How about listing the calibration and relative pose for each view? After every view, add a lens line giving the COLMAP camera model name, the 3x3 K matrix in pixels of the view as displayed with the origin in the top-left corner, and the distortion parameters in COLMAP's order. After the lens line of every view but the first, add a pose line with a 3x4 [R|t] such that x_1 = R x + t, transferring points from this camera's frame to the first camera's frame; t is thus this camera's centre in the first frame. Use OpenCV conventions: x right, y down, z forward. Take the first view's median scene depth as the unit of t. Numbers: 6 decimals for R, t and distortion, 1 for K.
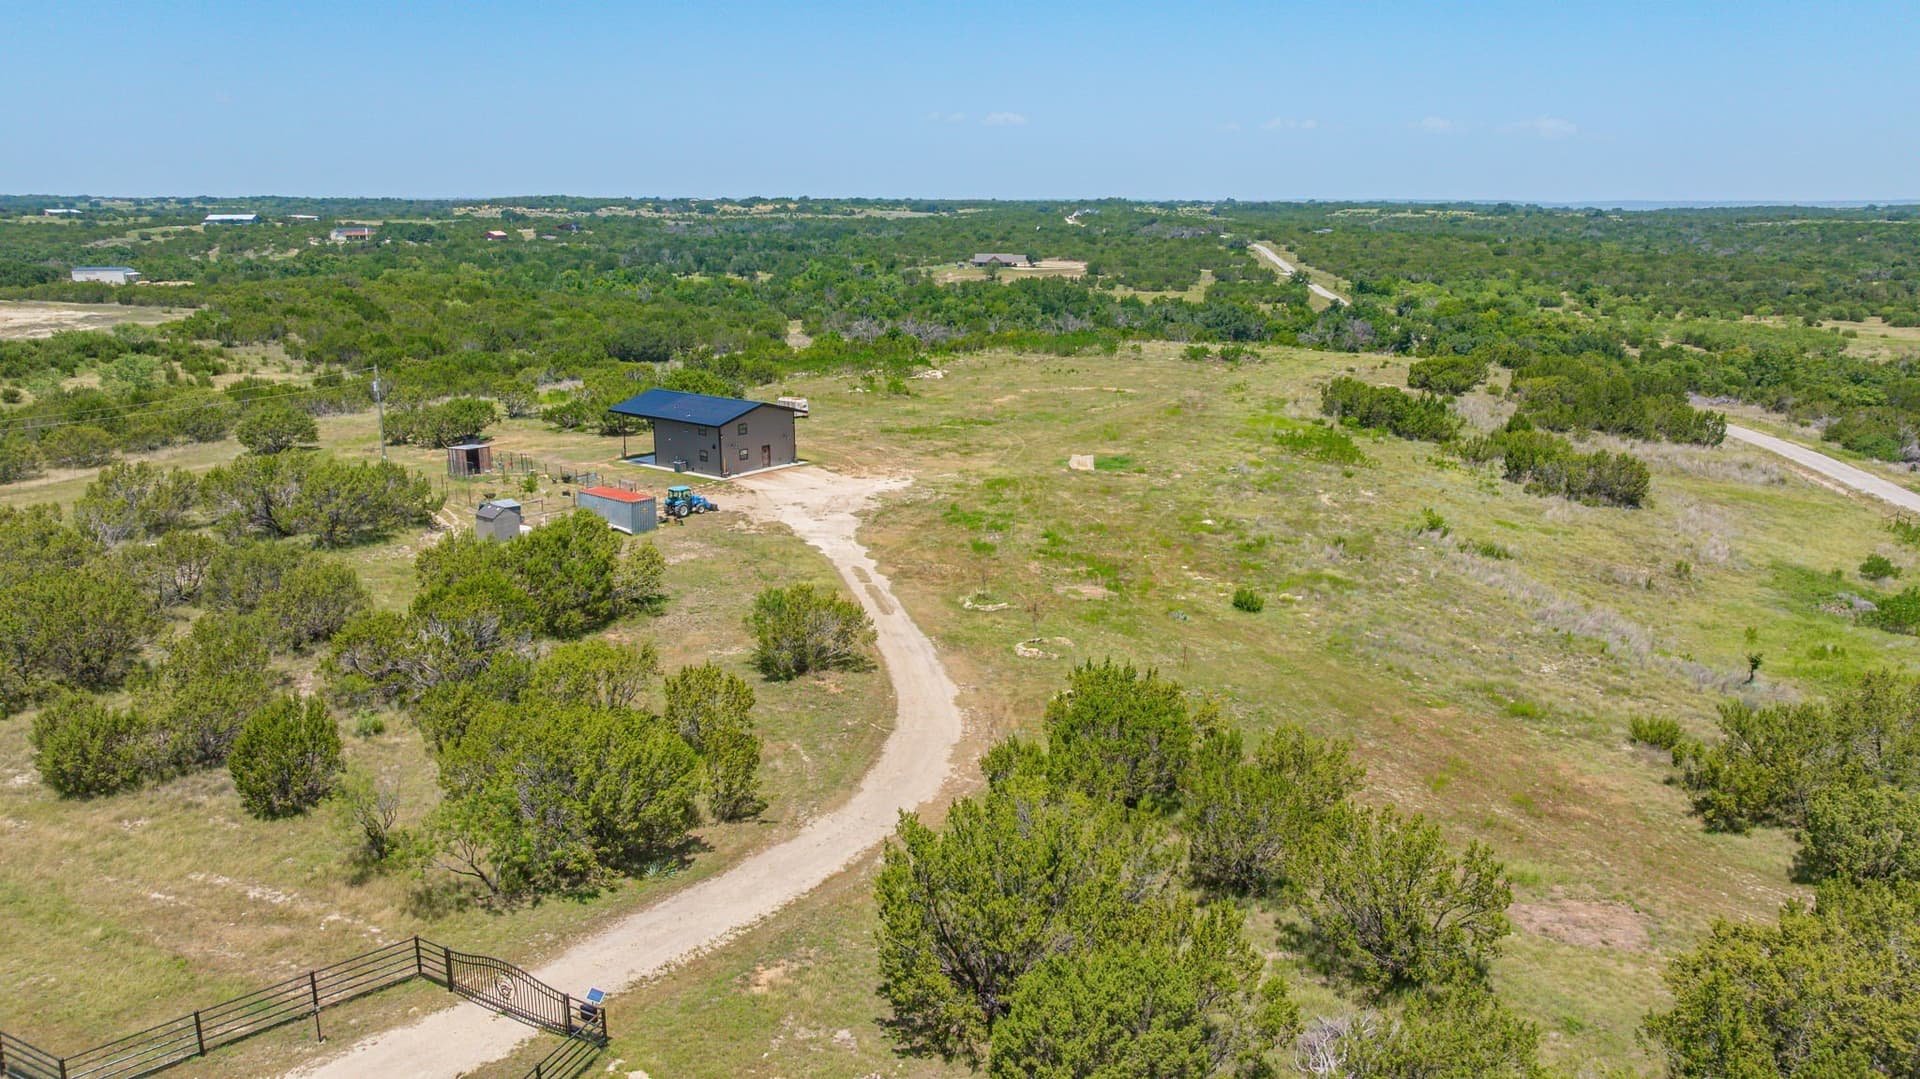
lens RADIAL K [[1340.5, 0, 954.8], [0, 1340.5, 542.2], [0, 0, 1]] dist [-0.024259, -0.001322]
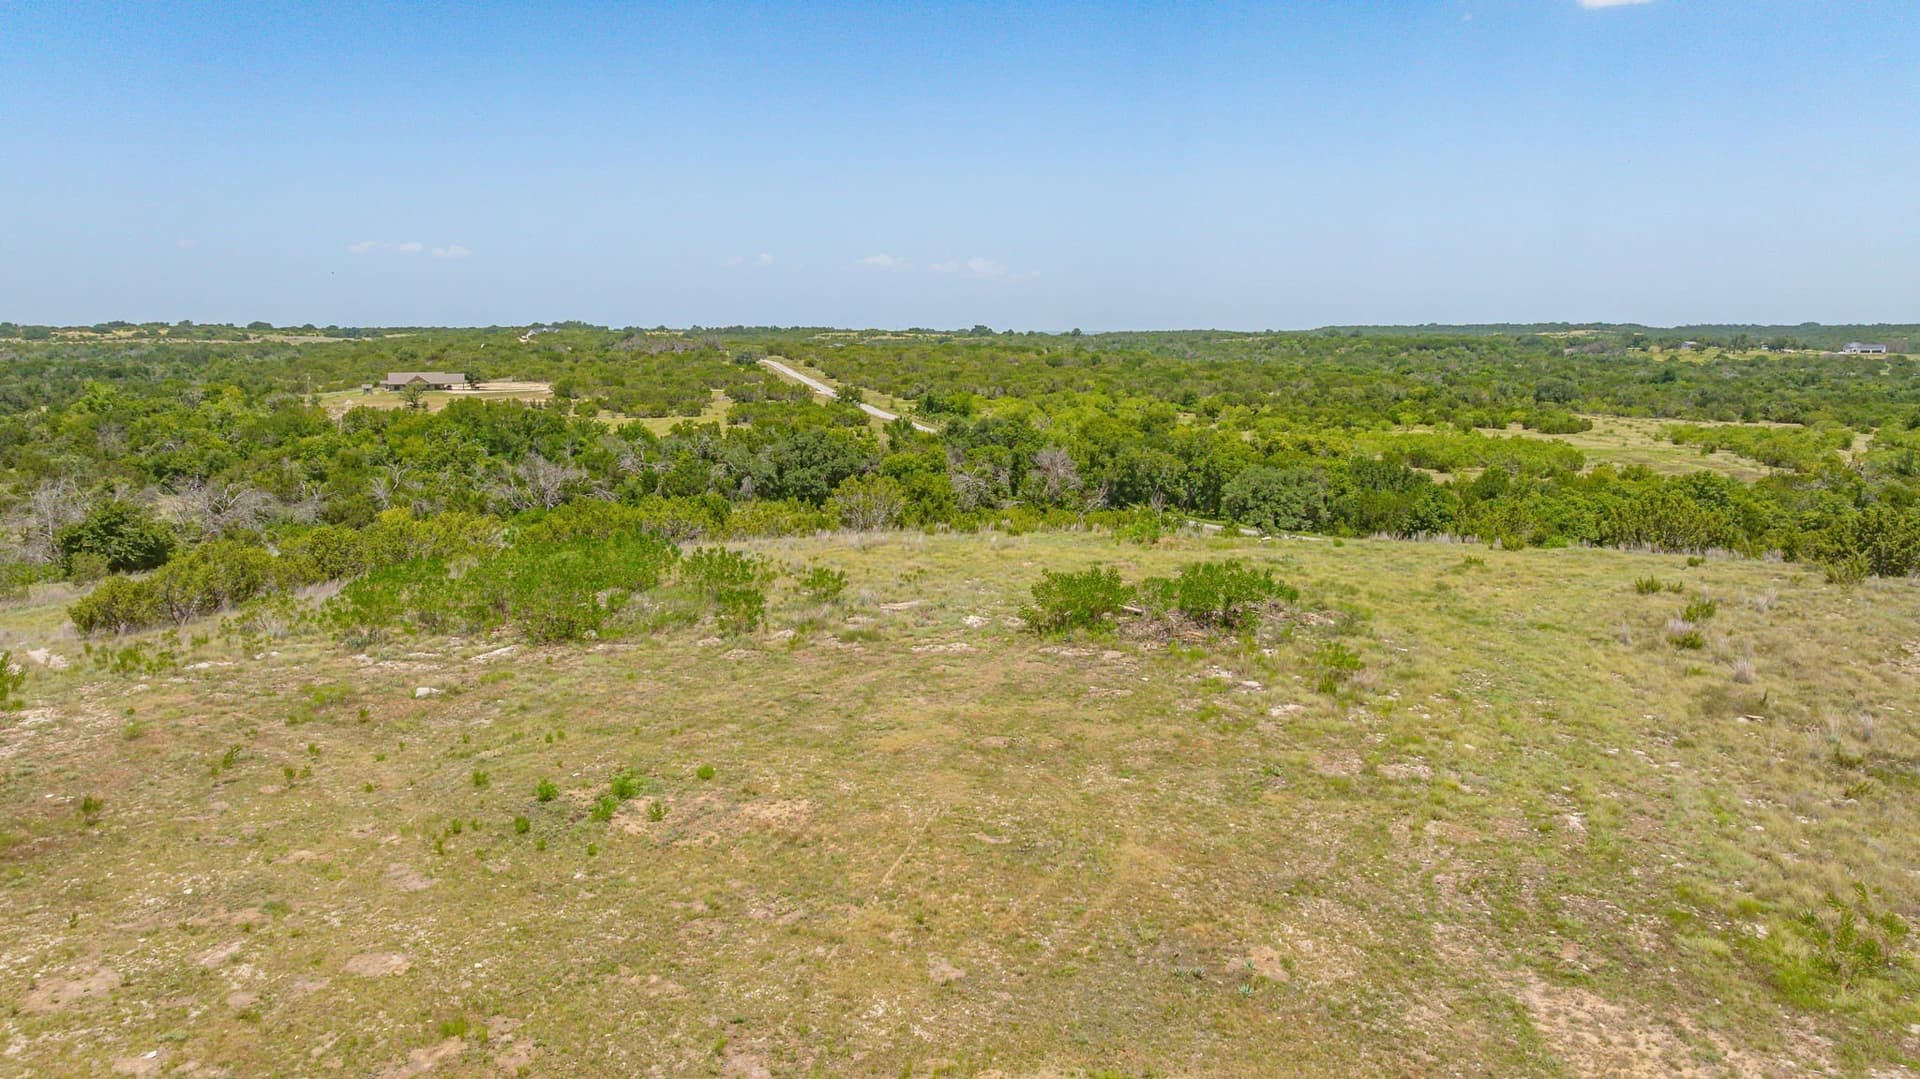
lens RADIAL K [[1340.5, 0, 954.8], [0, 1340.5, 542.2], [0, 0, 1]] dist [-0.024259, -0.001322]
pose [[0.923610, -0.059396, 0.378704, 0.026108], [0.095659, 0.992381, -0.077654, -0.058925], [-0.371206, 0.107949, 0.922254, 0.336177]]
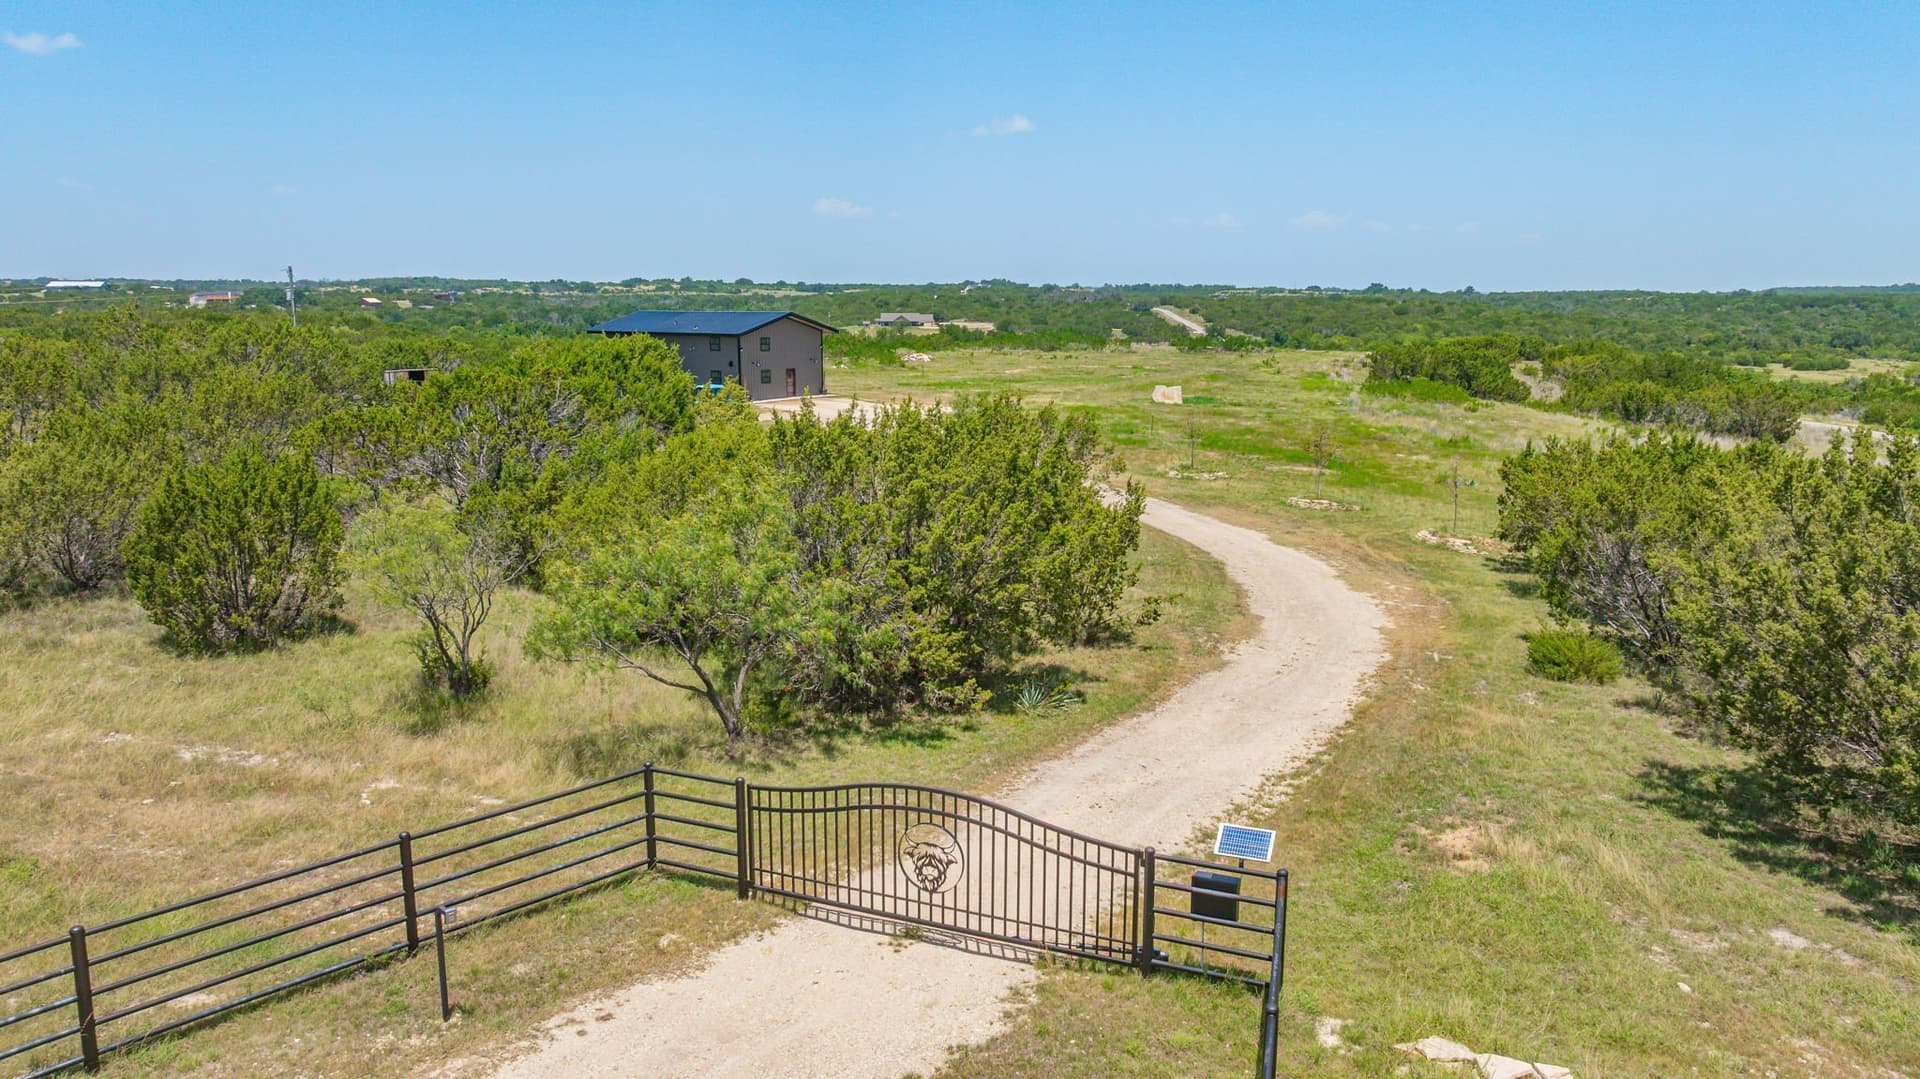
lens RADIAL K [[1340.5, 0, 954.8], [0, 1340.5, 542.2], [0, 0, 1]] dist [-0.024259, -0.001322]
pose [[0.995751, -0.015007, 0.090861, -0.029816], [0.021063, 0.997593, -0.066066, 0.022052], [-0.089650, 0.067699, 0.993670, 0.050359]]
